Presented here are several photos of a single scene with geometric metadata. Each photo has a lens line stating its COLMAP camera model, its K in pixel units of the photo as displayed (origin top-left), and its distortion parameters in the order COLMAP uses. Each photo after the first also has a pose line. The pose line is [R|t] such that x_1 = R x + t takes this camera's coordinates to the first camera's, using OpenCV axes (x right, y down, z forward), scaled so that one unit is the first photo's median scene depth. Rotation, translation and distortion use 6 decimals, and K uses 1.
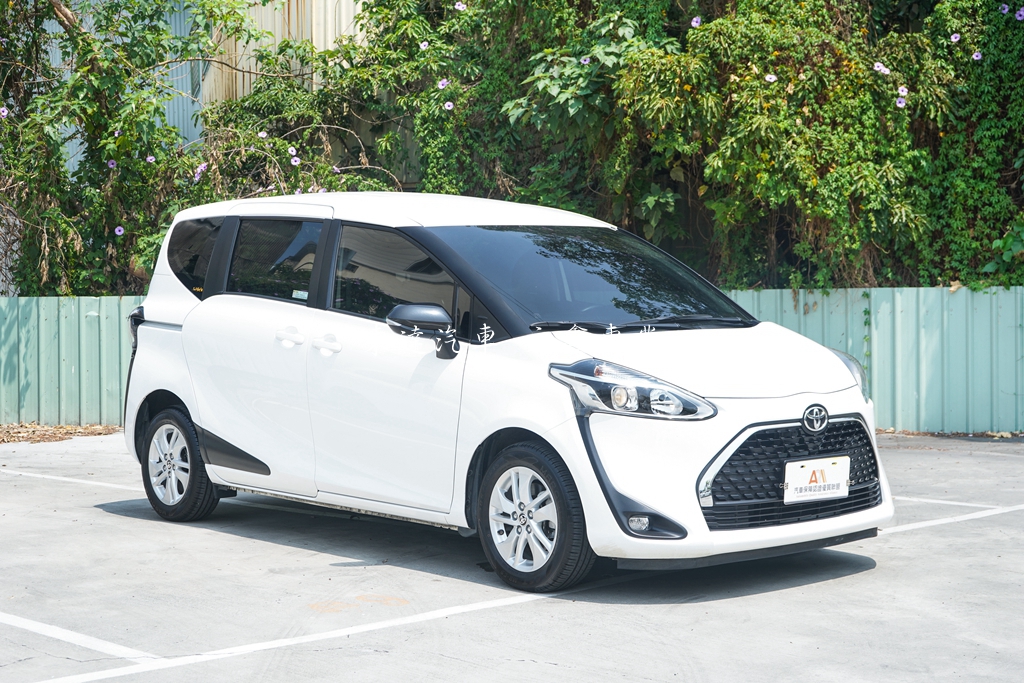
lens RADIAL K [[1681.1, 0, 546.2], [0, 1681.1, 327.7], [0, 0, 1]] dist [-0.037139, 0.000000]
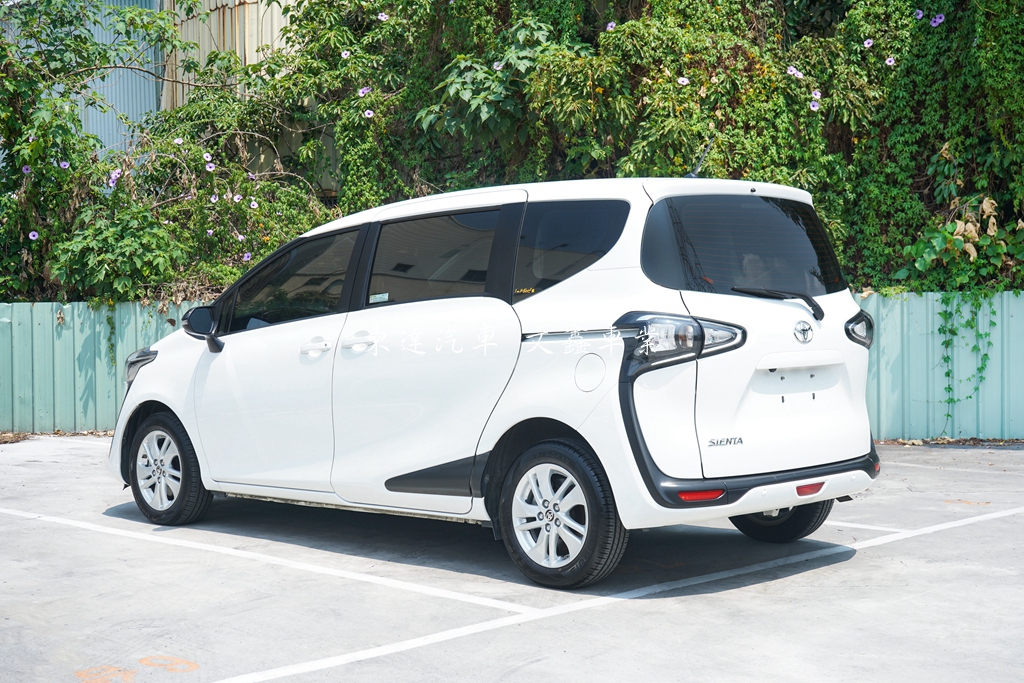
lens RADIAL K [[1499.1, 0, 561.0], [0, 1499.1, 348.5], [0, 0, 1]] dist [-0.032188, 0.000000]
pose [[0.999130, -0.002264, 0.041650, 0.022889], [0.001718, 0.999912, 0.013142, -0.003039], [-0.041676, -0.013059, 0.999046, 0.111788]]
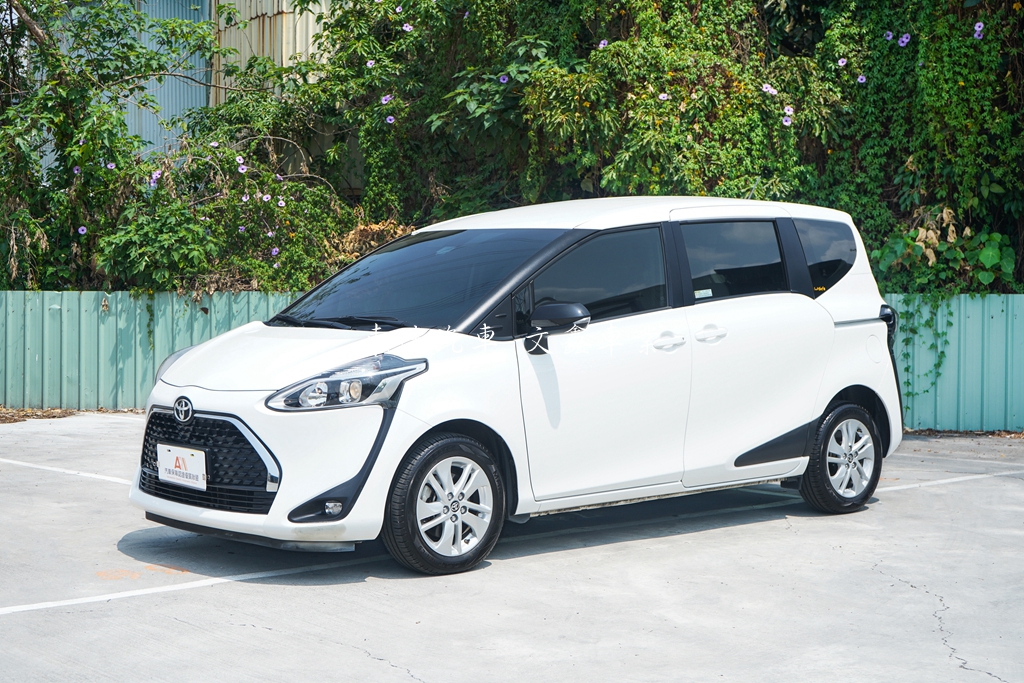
lens RADIAL K [[1534.1, 0, 540.7], [0, 1534.1, 368.4], [0, 0, 1]] dist [-0.074953, 0.000000]
pose [[0.999847, 0.014688, -0.009547, 0.059987], [-0.014416, 0.999506, 0.027942, -0.000589], [0.009952, -0.027800, 0.999564, 0.011162]]
